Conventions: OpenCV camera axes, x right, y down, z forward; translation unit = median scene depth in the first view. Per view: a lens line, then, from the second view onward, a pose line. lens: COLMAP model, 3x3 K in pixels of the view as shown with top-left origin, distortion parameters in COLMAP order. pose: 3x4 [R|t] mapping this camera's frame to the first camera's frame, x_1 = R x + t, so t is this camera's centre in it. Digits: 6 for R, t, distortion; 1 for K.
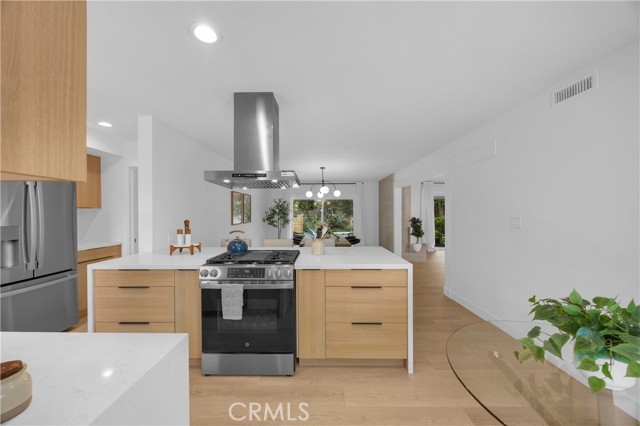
lens RADIAL K [[242.6, 0, 316.9], [0, 242.6, 215.3], [0, 0, 1]] dist [-0.009437, -0.000299]
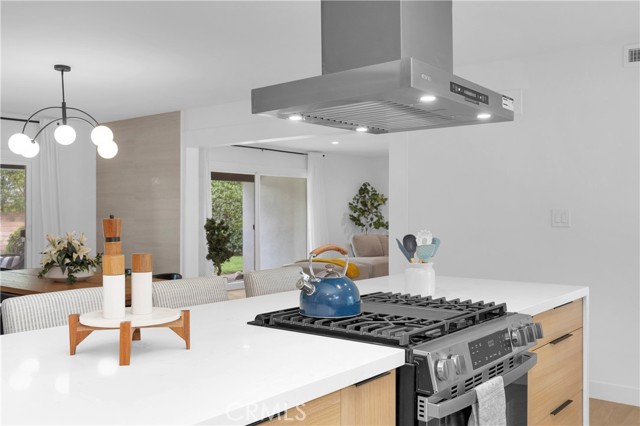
lens RADIAL K [[621.0, 0, 322.6], [0, 621.0, 214.6], [0, 0, 1]] dist [-0.020063, 0.000000]
pose [[0.607973, 0.001546, 0.793956, -0.425294], [0.005065, 0.999970, -0.005826, 0.010065], [-0.793942, 0.007563, 0.607947, 0.209982]]
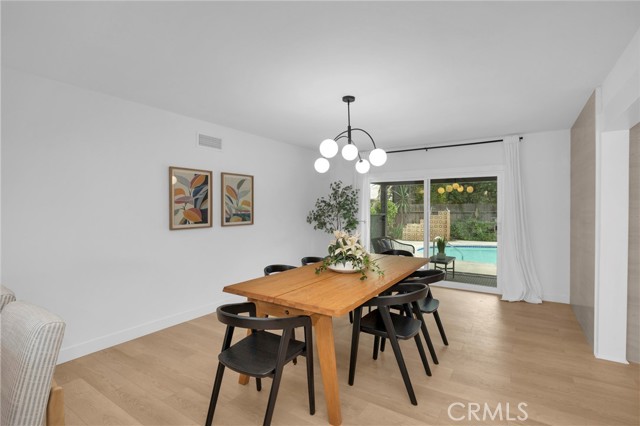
lens RADIAL K [[310.1, 0, 319.4], [0, 310.1, 209.6], [0, 0, 1]] dist [-0.000381, 0.000478]
pose [[0.845763, 0.011642, -0.533431, 0.260606], [-0.011731, 0.999926, 0.003223, -0.009491], [0.533429, 0.003532, 0.845837, 0.528015]]
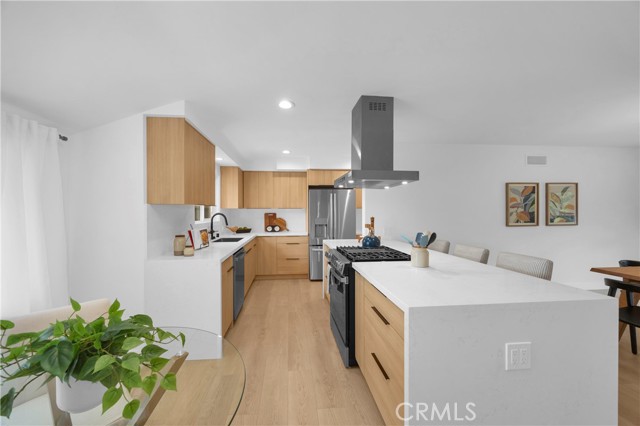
lens RADIAL K [[242.6, 0, 308.0], [0, 242.6, 213.6], [0, 0, 1]] dist [-0.009437, -0.000299]
pose [[0.090978, 0.012334, -0.995776, 0.322341], [-0.003833, 0.999920, 0.012035, -0.006271], [0.995845, 0.002722, 0.091018, 0.257261]]
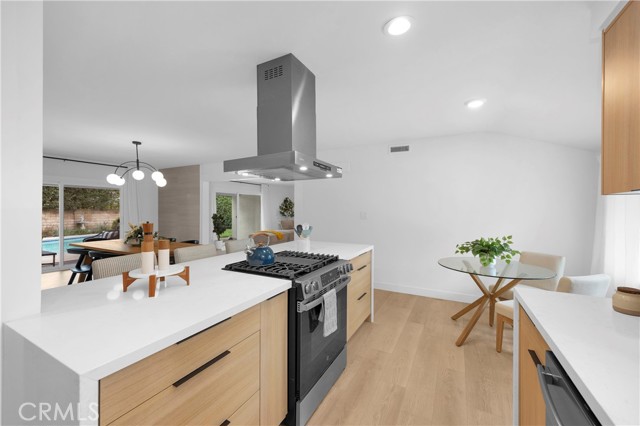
lens RADIAL K [[262.7, 0, 320.3], [0, 262.7, 210.6], [0, 0, 1]] dist [0.001513, 0.000115]
pose [[0.447901, -0.000236, 0.894083, -0.404886], [0.003452, 0.999993, -0.001465, -0.001495], [-0.894077, 0.003743, 0.447899, 0.205513]]
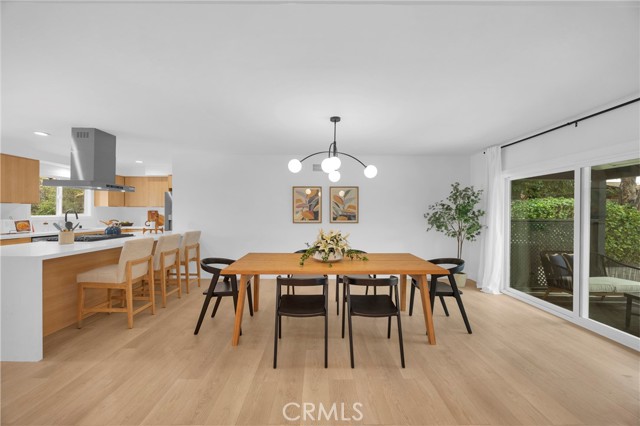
lens RADIAL K [[242.6, 0, 321.3], [0, 242.6, 209.1], [0, 0, 1]] dist [-0.009437, -0.000299]
pose [[0.007600, -0.003195, -0.999966, 0.516058], [-0.012476, 0.999917, -0.003289, -0.010043], [0.999893, 0.012500, 0.007560, 0.975978]]
